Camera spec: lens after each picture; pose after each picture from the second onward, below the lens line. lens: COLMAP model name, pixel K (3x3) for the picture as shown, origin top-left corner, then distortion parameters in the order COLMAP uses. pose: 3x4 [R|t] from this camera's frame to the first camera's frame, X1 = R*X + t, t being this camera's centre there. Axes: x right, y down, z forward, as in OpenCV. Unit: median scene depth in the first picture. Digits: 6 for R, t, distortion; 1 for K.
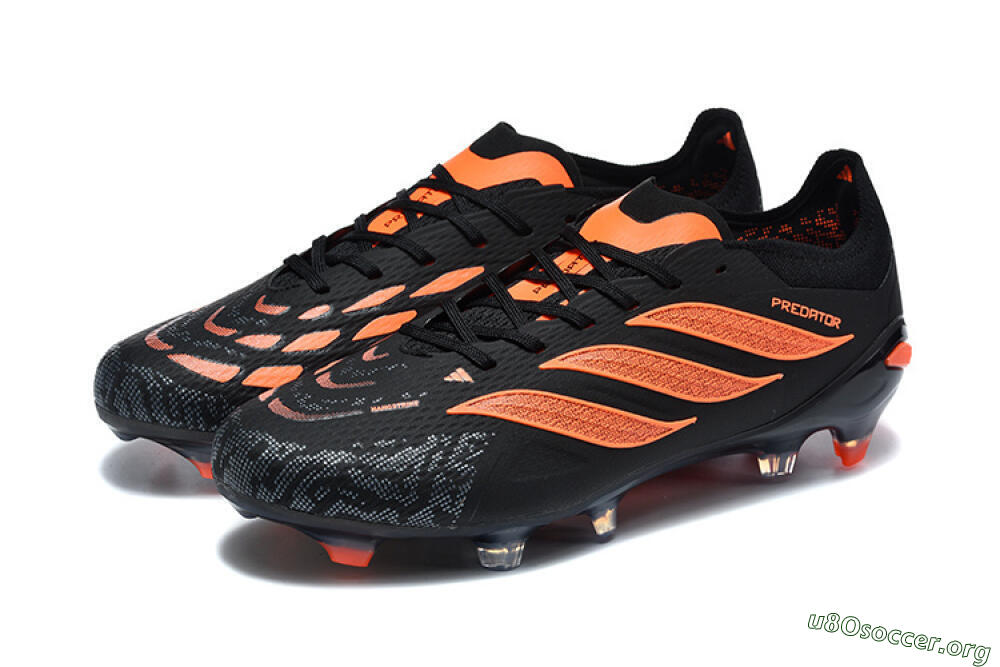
lens RADIAL K [[3225.3, 0, 497.0], [0, 3225.3, 336.1], [0, 0, 1]] dist [0.023384, 0.000000]
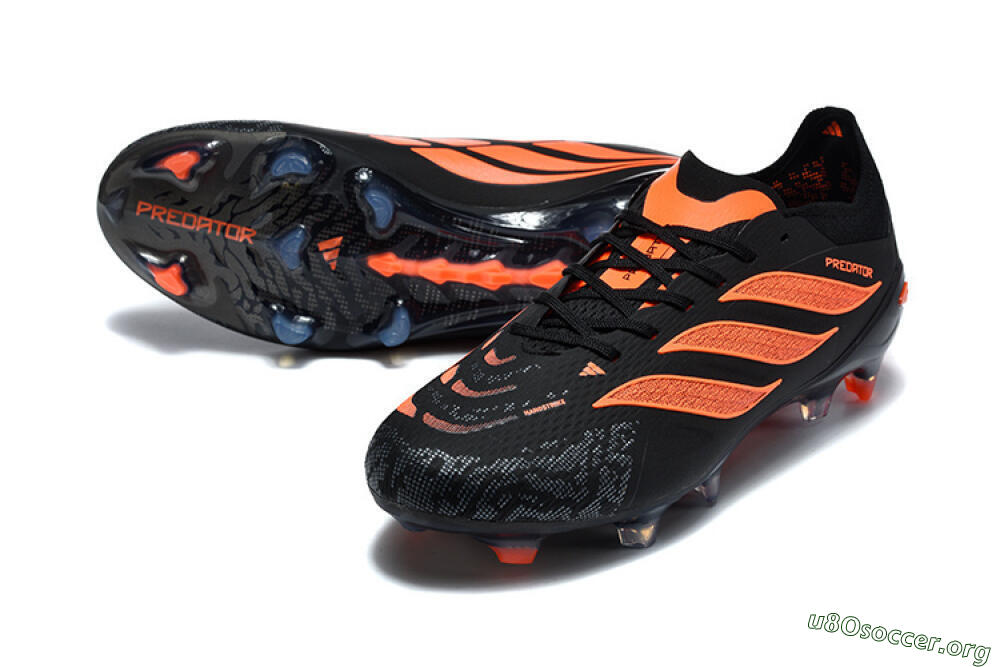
lens RADIAL K [[3225.3, 0, 502.8], [0, 3225.3, 331.1], [0, 0, 1]] dist [0.023384, 0.000000]
pose [[0.954848, -0.117787, 0.272748, -0.323059], [0.102674, 0.992313, 0.069088, -0.075448], [-0.278789, -0.037964, 0.959602, 0.003484]]
